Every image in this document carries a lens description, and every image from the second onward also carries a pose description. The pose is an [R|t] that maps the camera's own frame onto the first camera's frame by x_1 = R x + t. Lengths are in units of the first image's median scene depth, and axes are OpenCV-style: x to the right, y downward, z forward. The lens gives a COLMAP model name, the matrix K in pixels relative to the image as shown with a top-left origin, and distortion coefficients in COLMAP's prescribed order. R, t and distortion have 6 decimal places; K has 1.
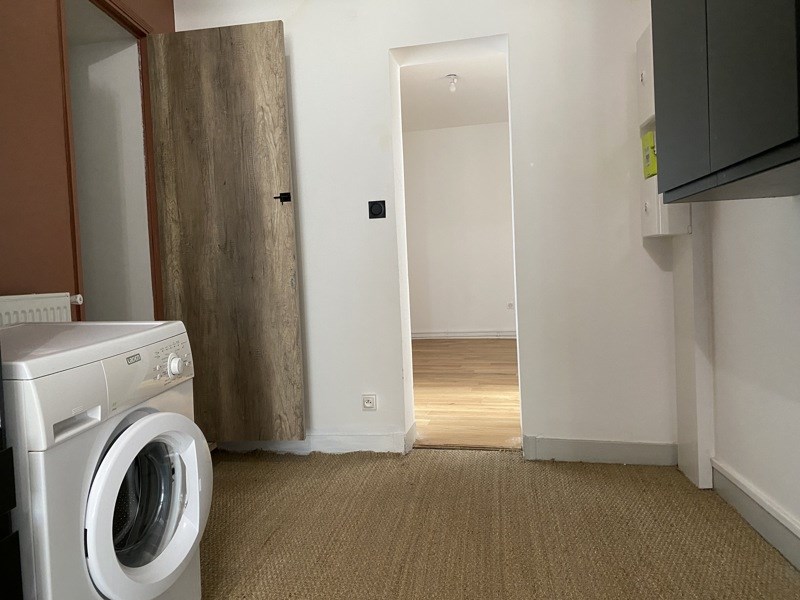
lens RADIAL K [[613.0, 0, 400.0], [0, 613.0, 300.0], [0, 0, 1]] dist [0.030270, -0.000256]
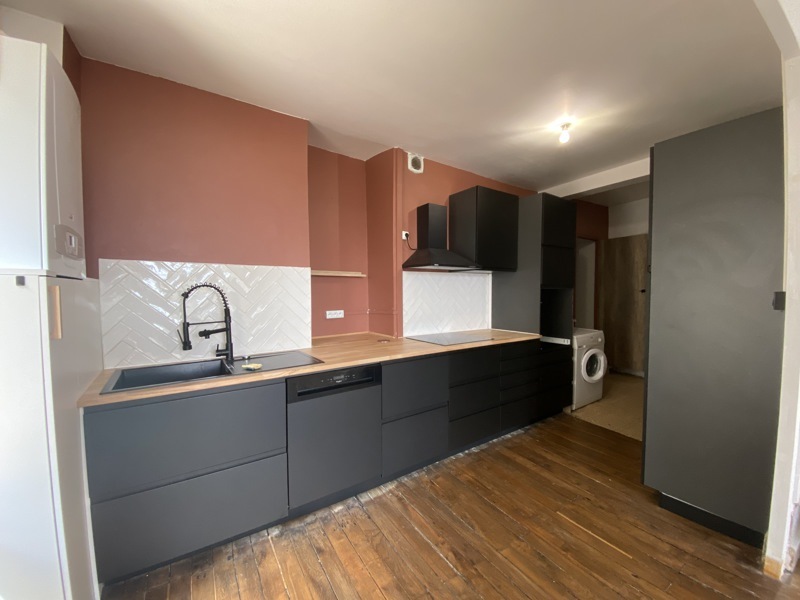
lens RADIAL K [[324.9, 0, 400.0], [0, 324.9, 300.0], [0, 0, 1]] dist [0.000996, -0.000011]
pose [[0.616569, 0.059315, -0.785063, 0.342543], [-0.062161, 0.997713, 0.026562, -0.092946], [0.784843, 0.032424, 0.618846, -0.960729]]
